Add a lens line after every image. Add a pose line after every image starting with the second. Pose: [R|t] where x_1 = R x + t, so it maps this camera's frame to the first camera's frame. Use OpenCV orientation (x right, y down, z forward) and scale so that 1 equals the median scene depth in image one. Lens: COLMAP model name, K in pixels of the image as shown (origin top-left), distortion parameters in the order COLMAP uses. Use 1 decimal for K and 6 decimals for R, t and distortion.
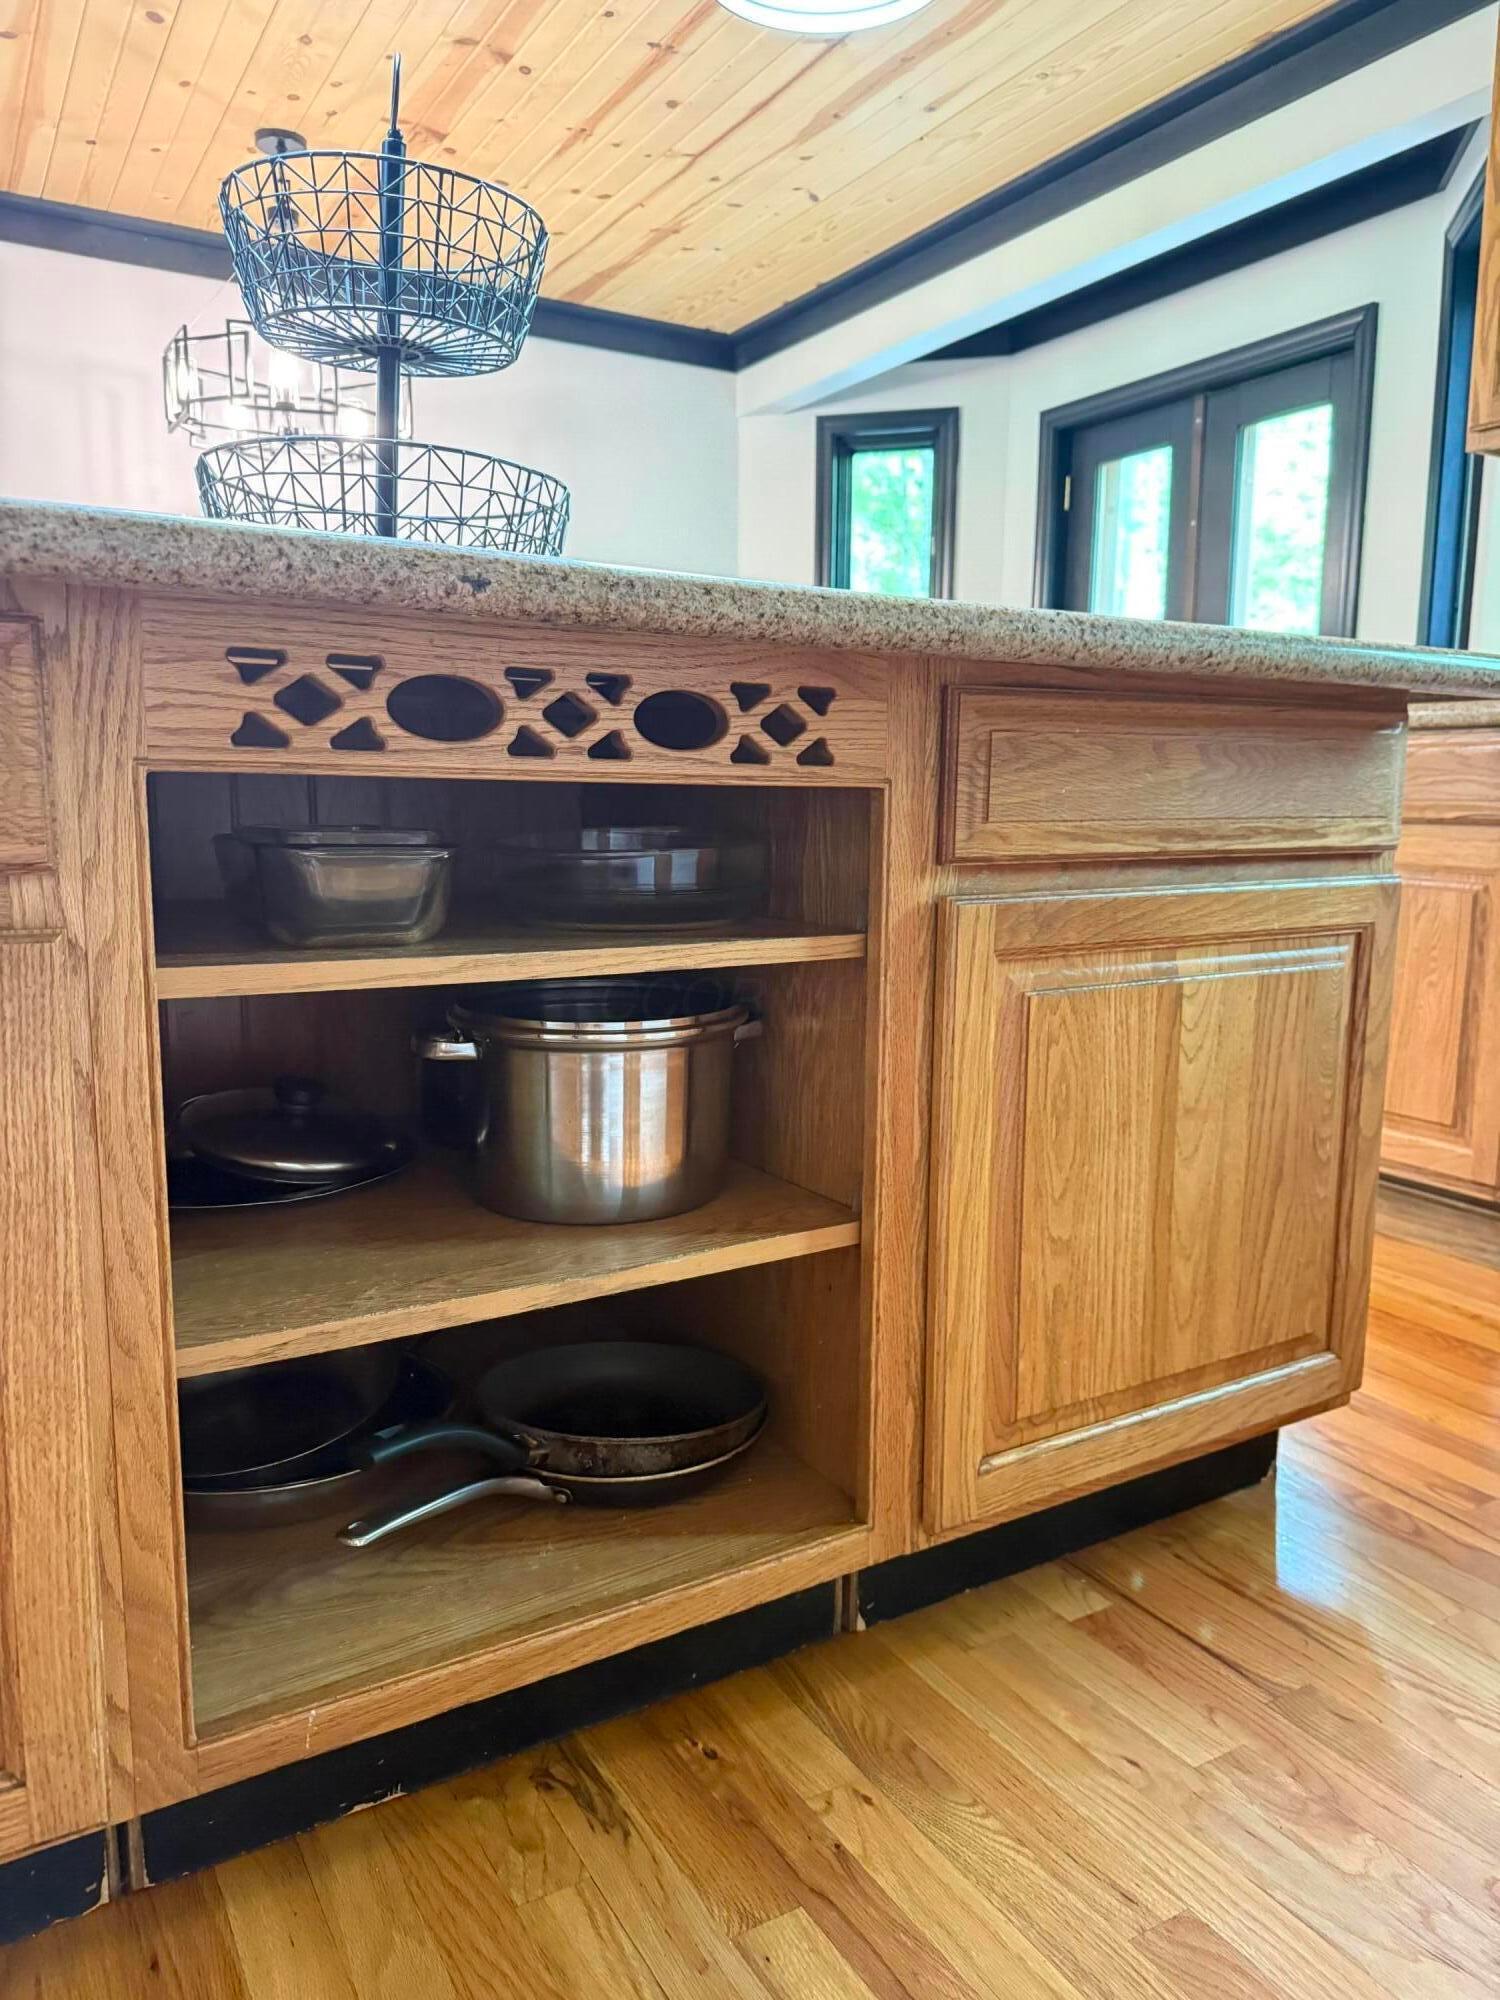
lens RADIAL K [[1396.5, 0, 750.6], [0, 1396.5, 1000.0], [0, 0, 1]] dist [0.037122, -0.041307]
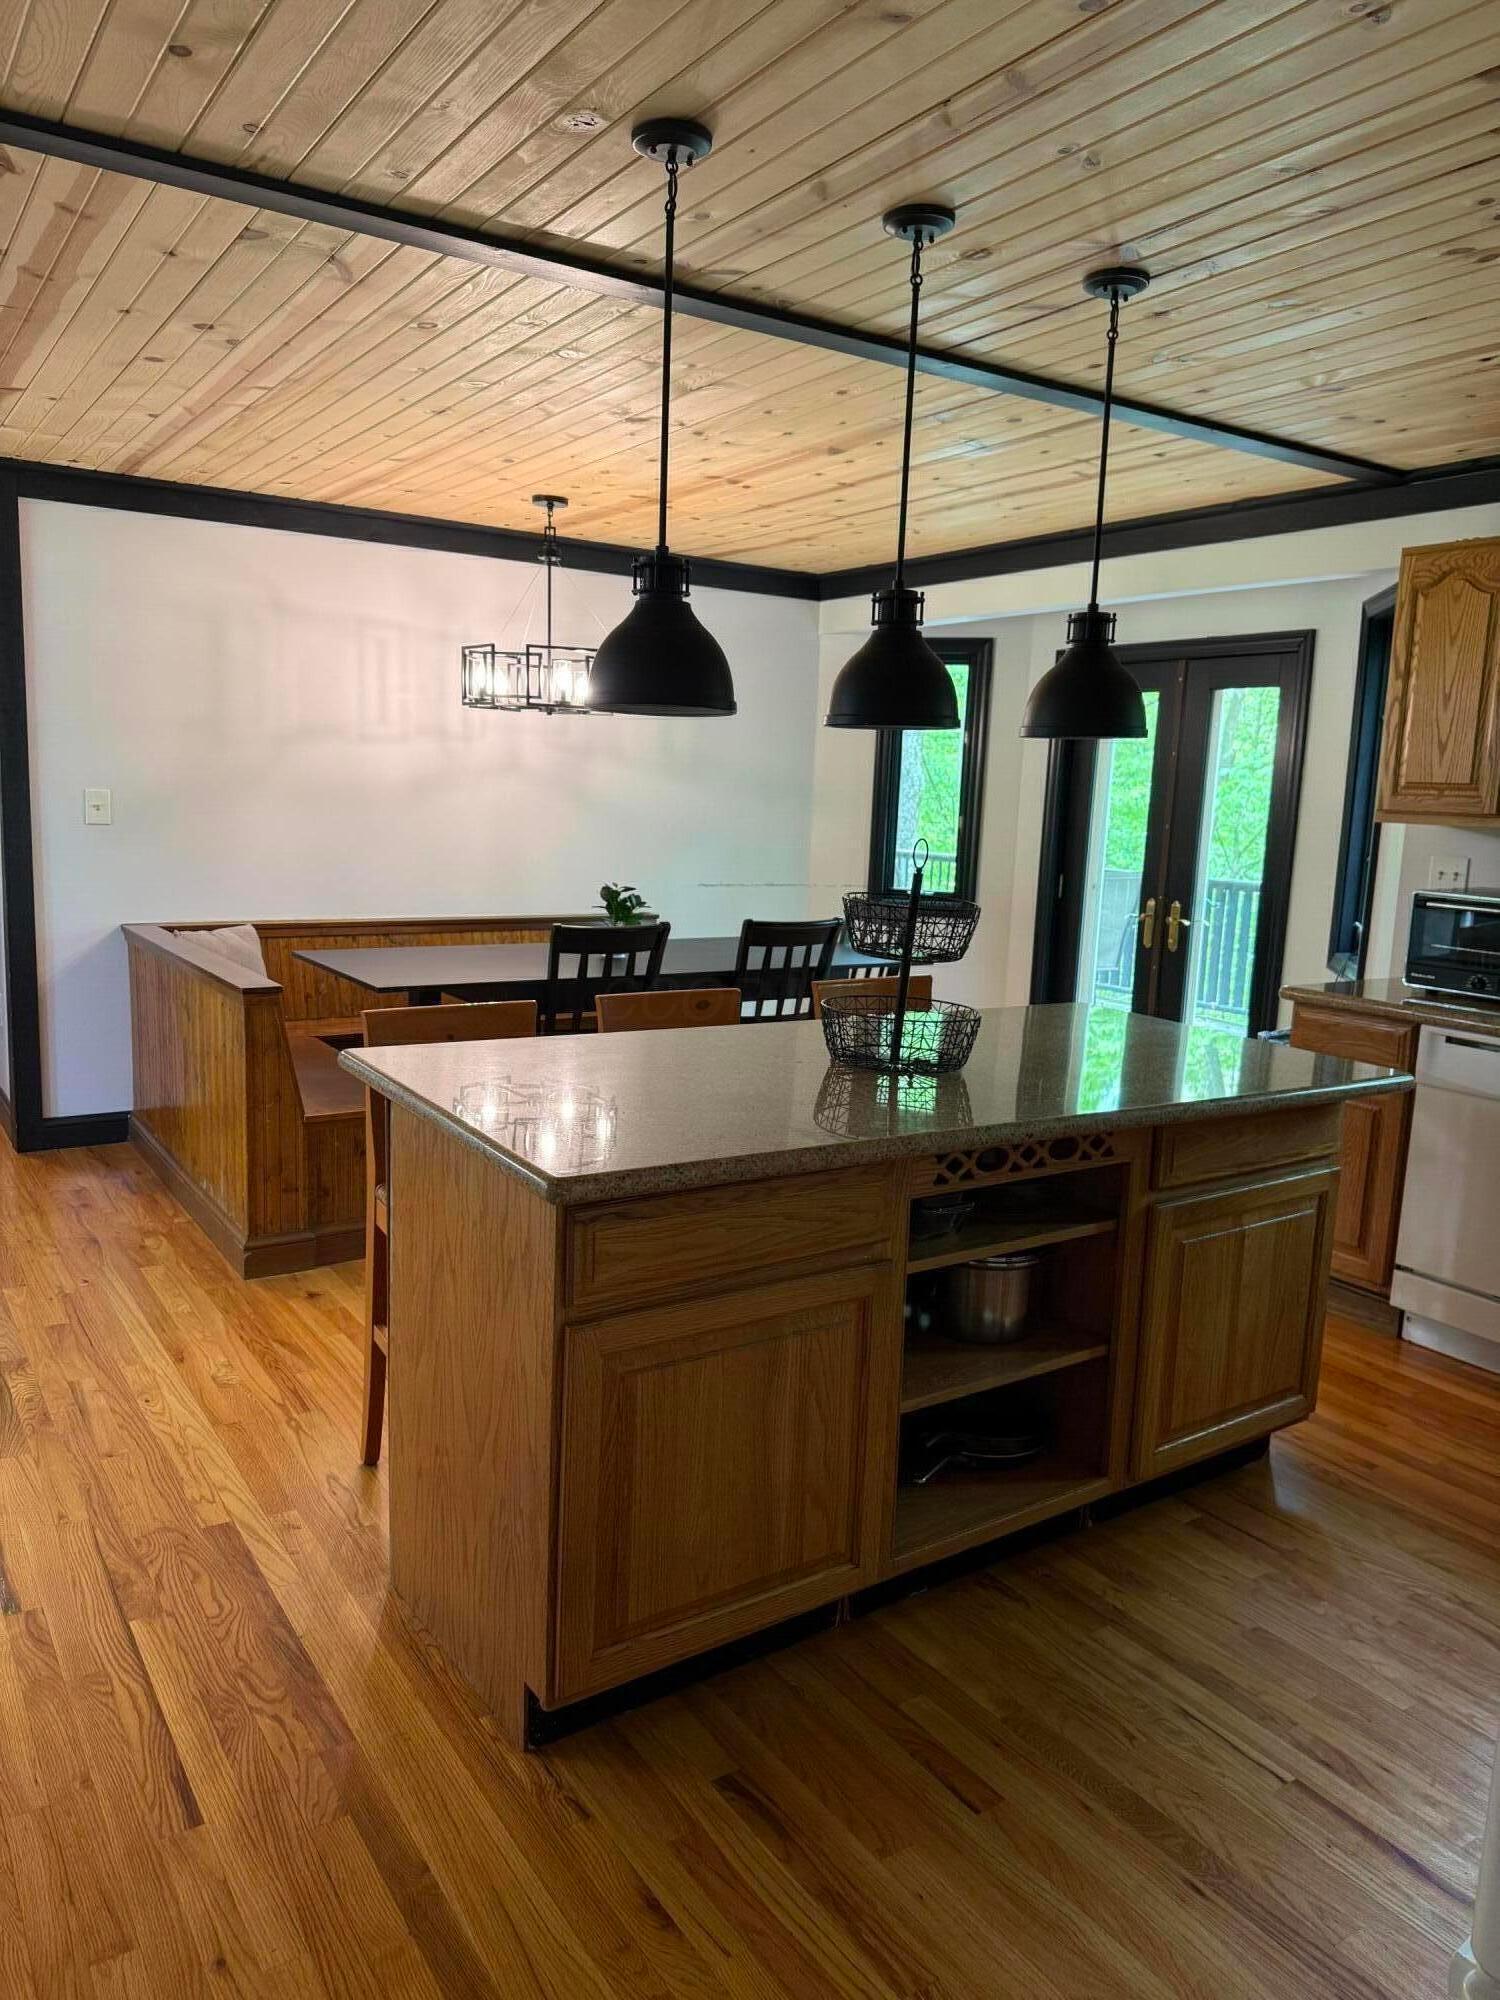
lens RADIAL K [[1396.5, 0, 743.0], [0, 1396.5, 1003.7], [0, 0, 1]] dist [0.037122, -0.041307]
pose [[0.998061, 0.017126, 0.059840, -0.642361], [-0.018053, 0.999725, 0.014975, -0.403592], [-0.059567, -0.016026, 0.998096, -1.188540]]
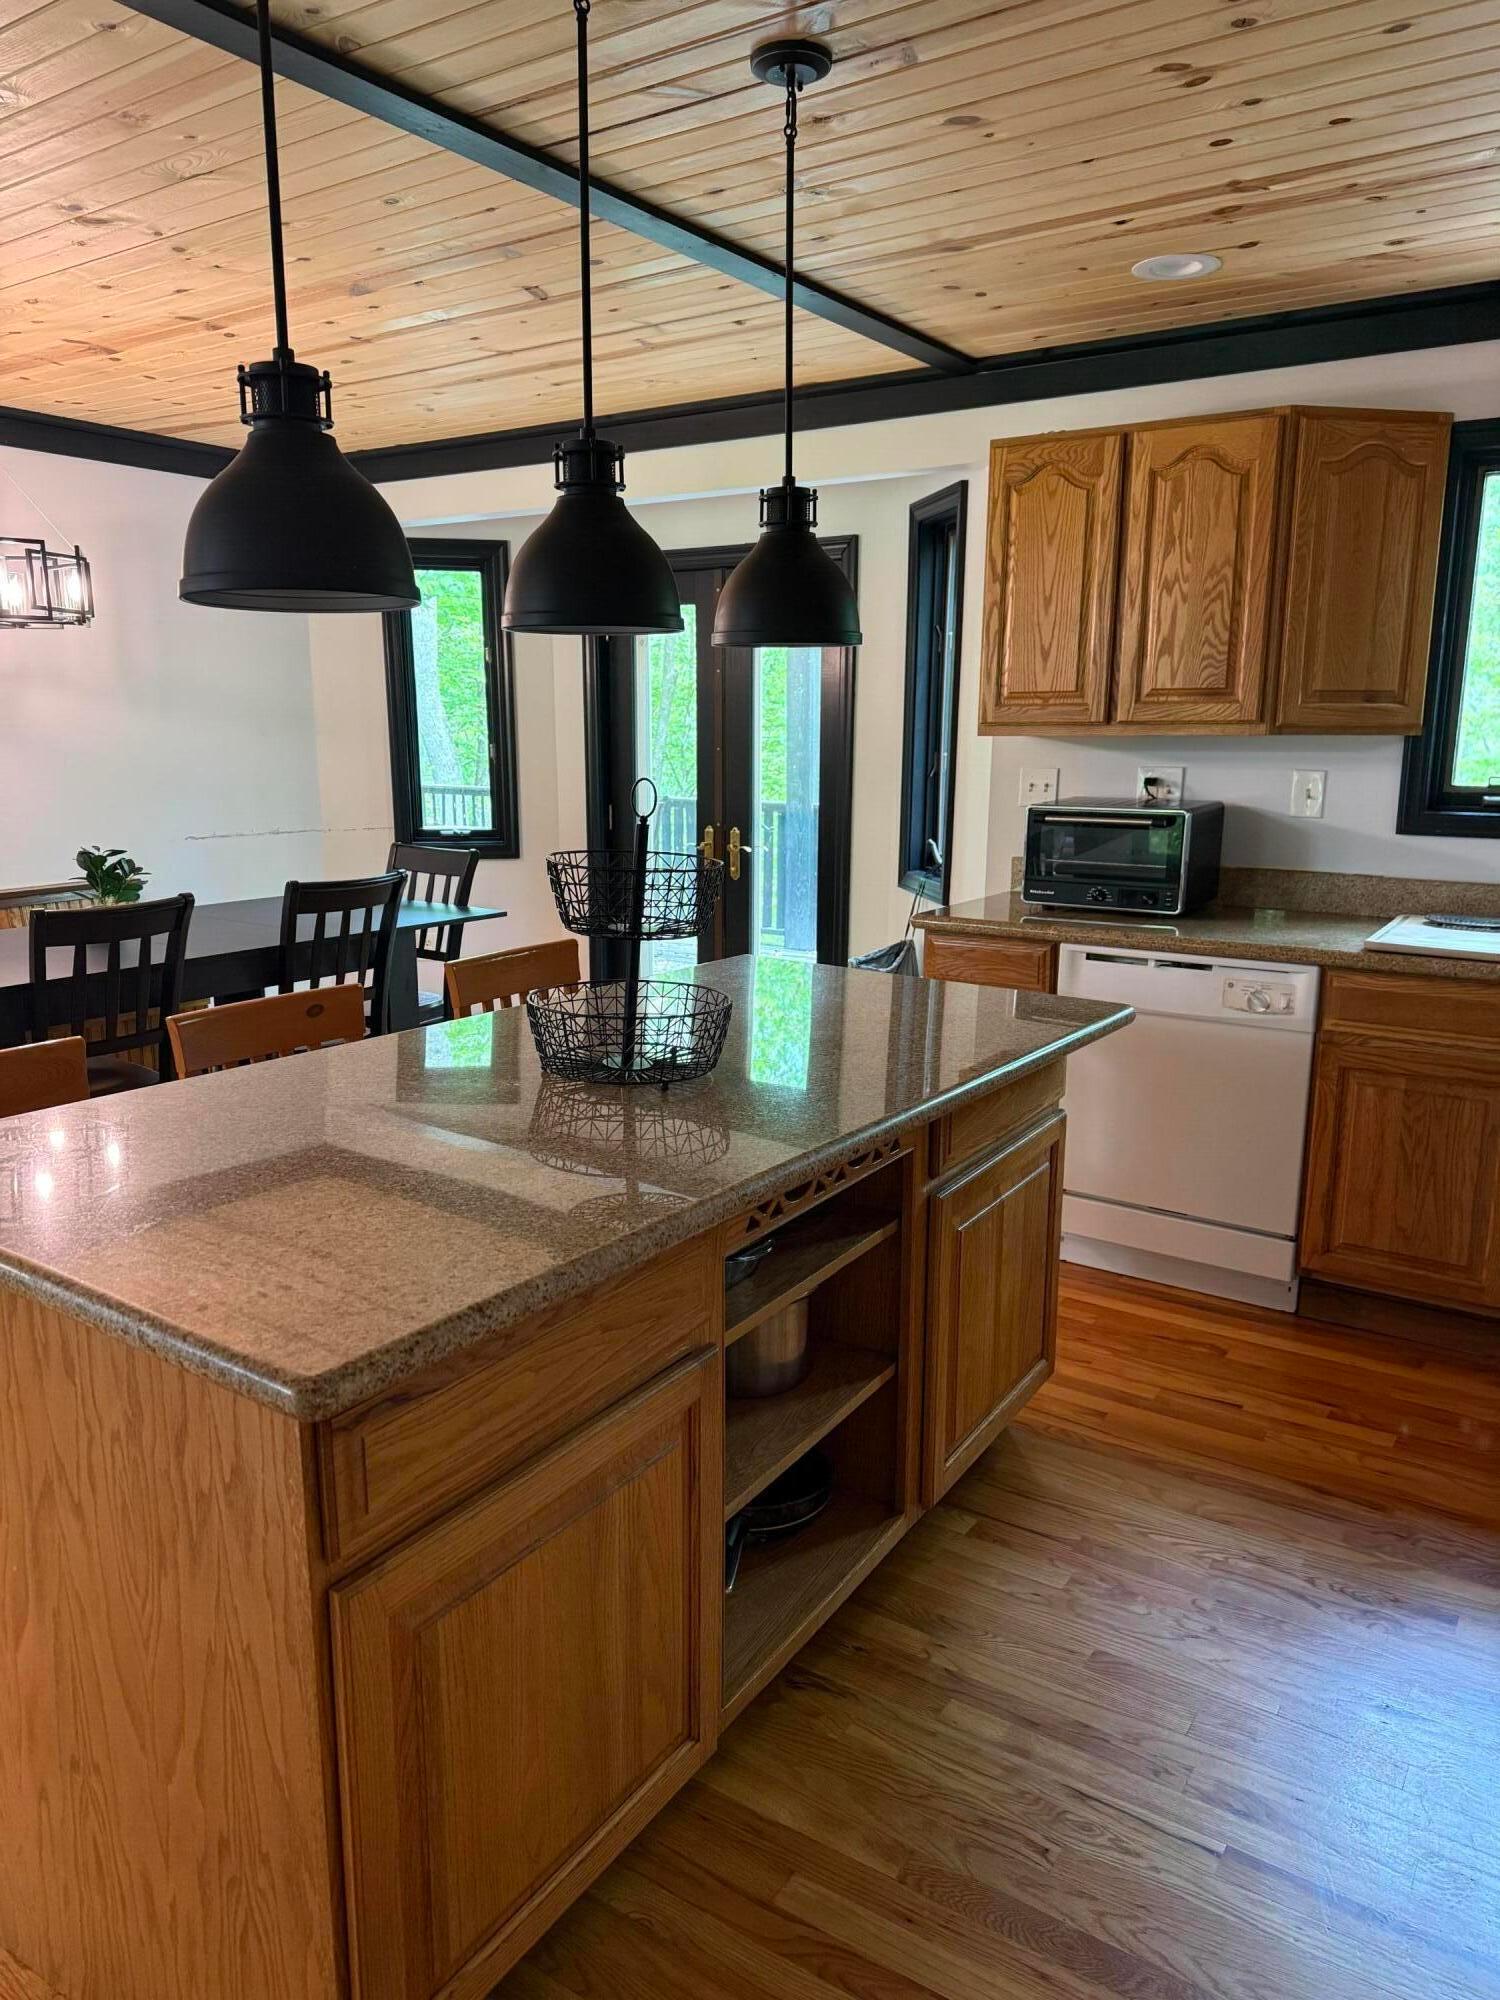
lens RADIAL K [[1396.5, 0, 733.4], [0, 1396.5, 1012.0], [0, 0, 1]] dist [0.037122, -0.041307]
pose [[0.901830, -0.096003, 0.421292, -0.868430], [0.067749, 0.994362, 0.081568, -0.481853], [-0.426748, -0.045018, 0.903250, -0.607405]]
